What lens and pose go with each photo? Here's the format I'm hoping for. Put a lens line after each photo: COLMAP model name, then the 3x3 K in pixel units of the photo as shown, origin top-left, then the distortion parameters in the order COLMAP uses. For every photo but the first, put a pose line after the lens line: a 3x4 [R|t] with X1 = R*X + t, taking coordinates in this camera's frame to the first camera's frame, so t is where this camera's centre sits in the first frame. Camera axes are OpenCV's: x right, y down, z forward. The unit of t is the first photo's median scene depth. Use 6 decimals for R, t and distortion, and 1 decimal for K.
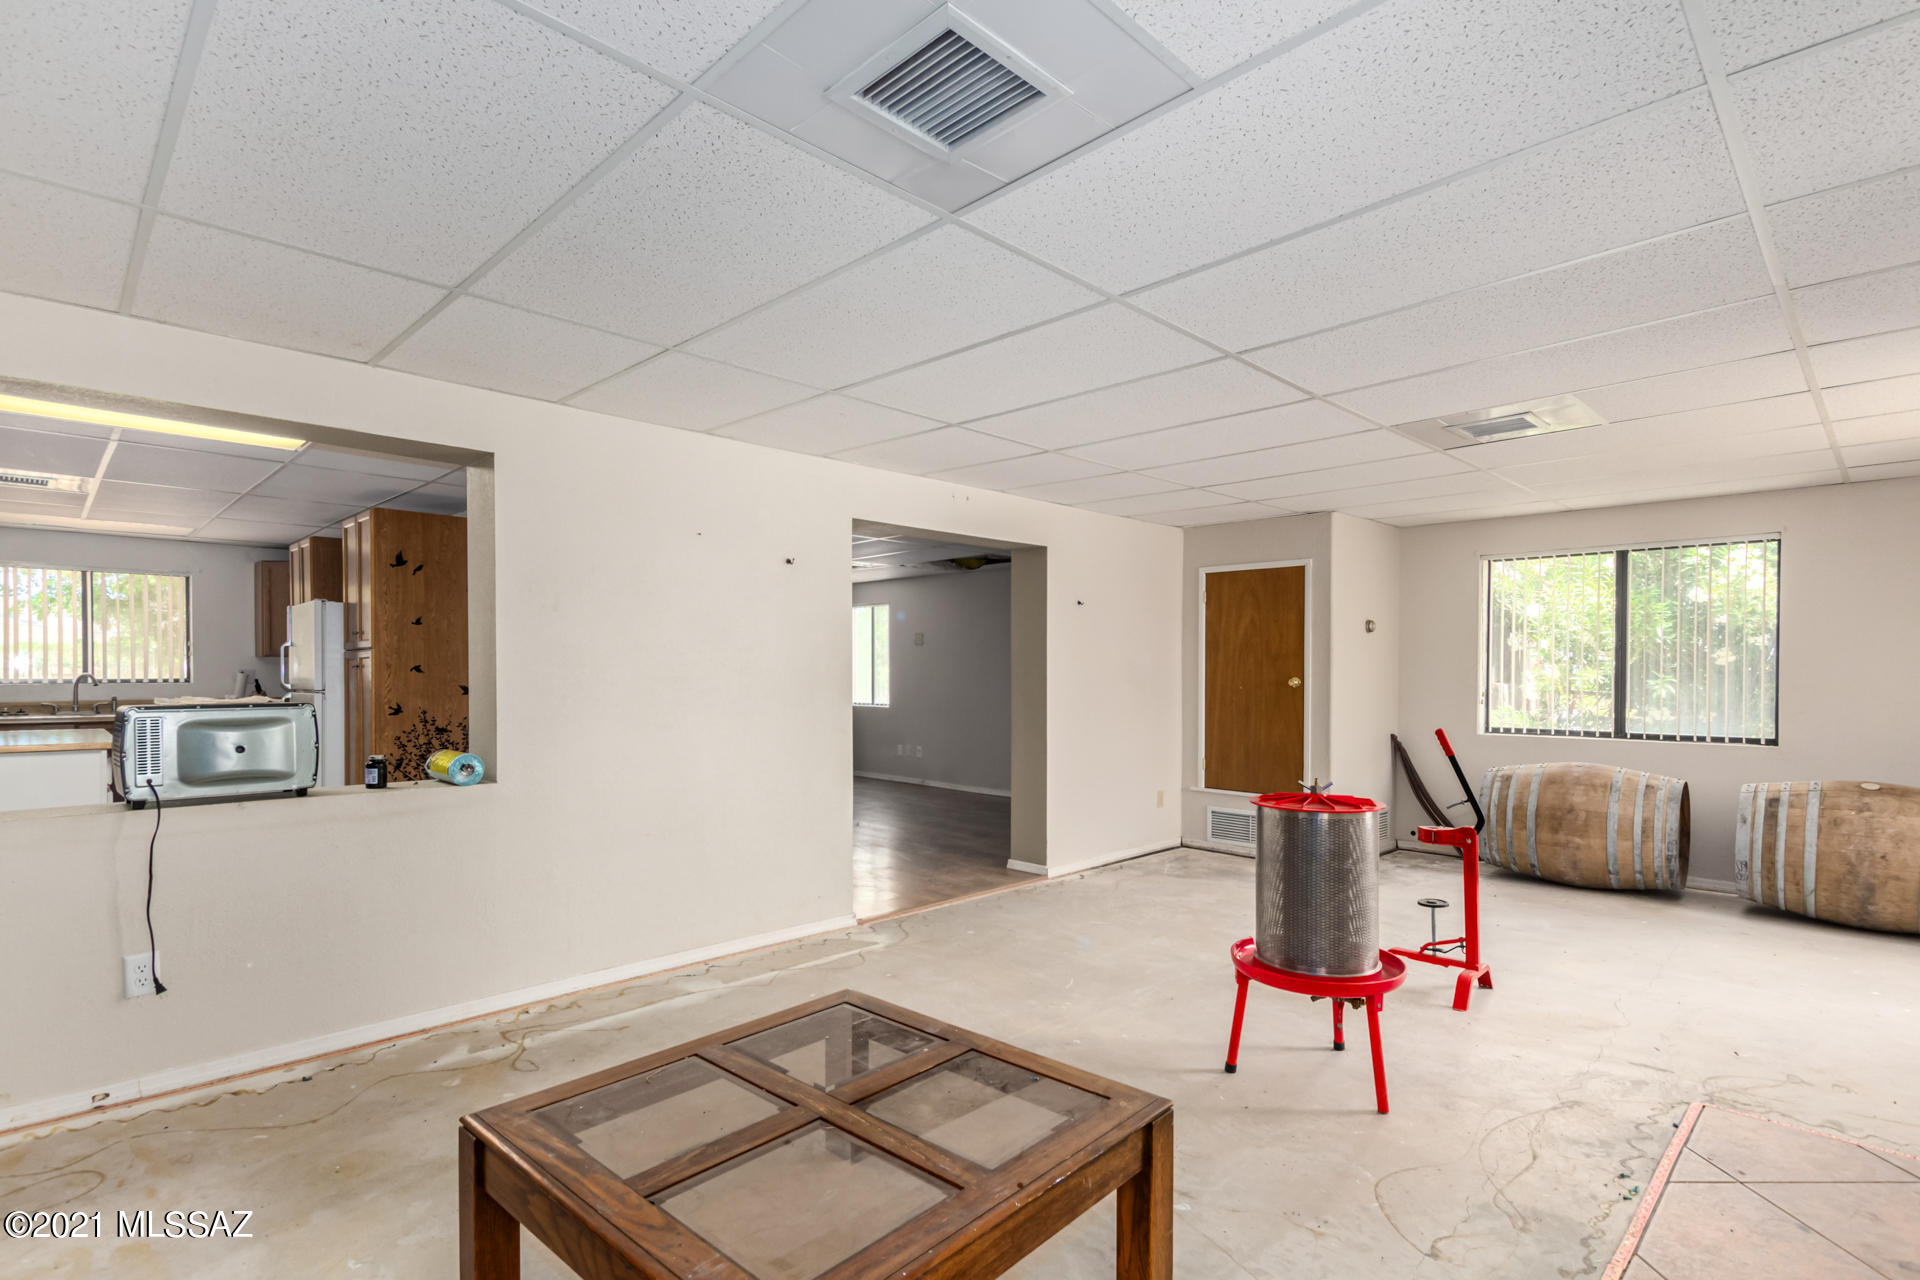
lens RADIAL K [[941.2, 0, 1025.5], [0, 941.2, 688.3], [0, 0, 1]] dist [0.013616, 0.000643]
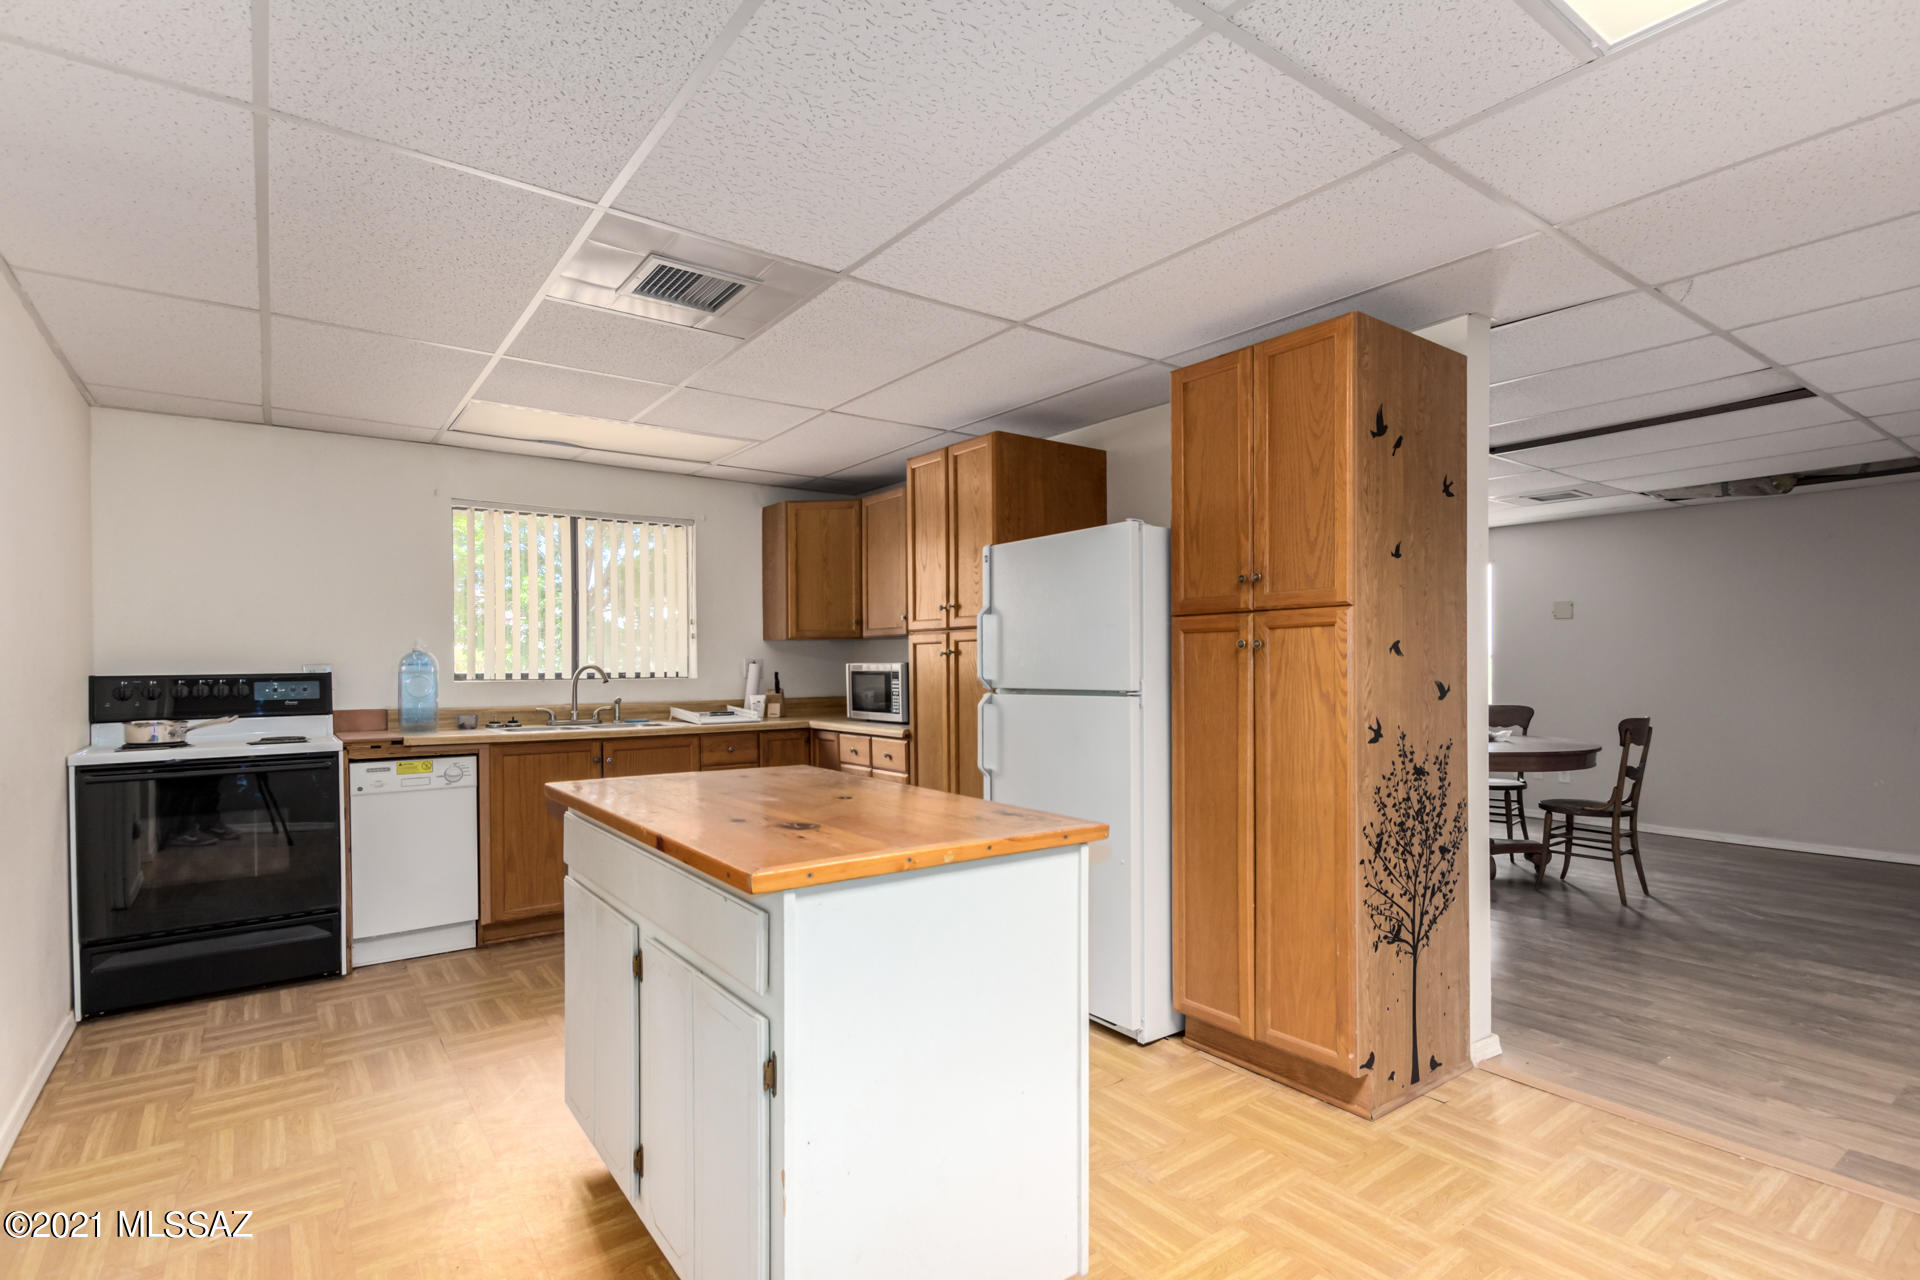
lens RADIAL K [[941.2, 0, 961.6], [0, 941.2, 673.9], [0, 0, 1]] dist [0.013616, 0.000643]
pose [[0.987923, -0.005904, -0.154836, -0.777672], [0.005347, 0.999978, -0.004012, -0.006155], [0.154856, 0.003135, 0.987932, 0.474419]]
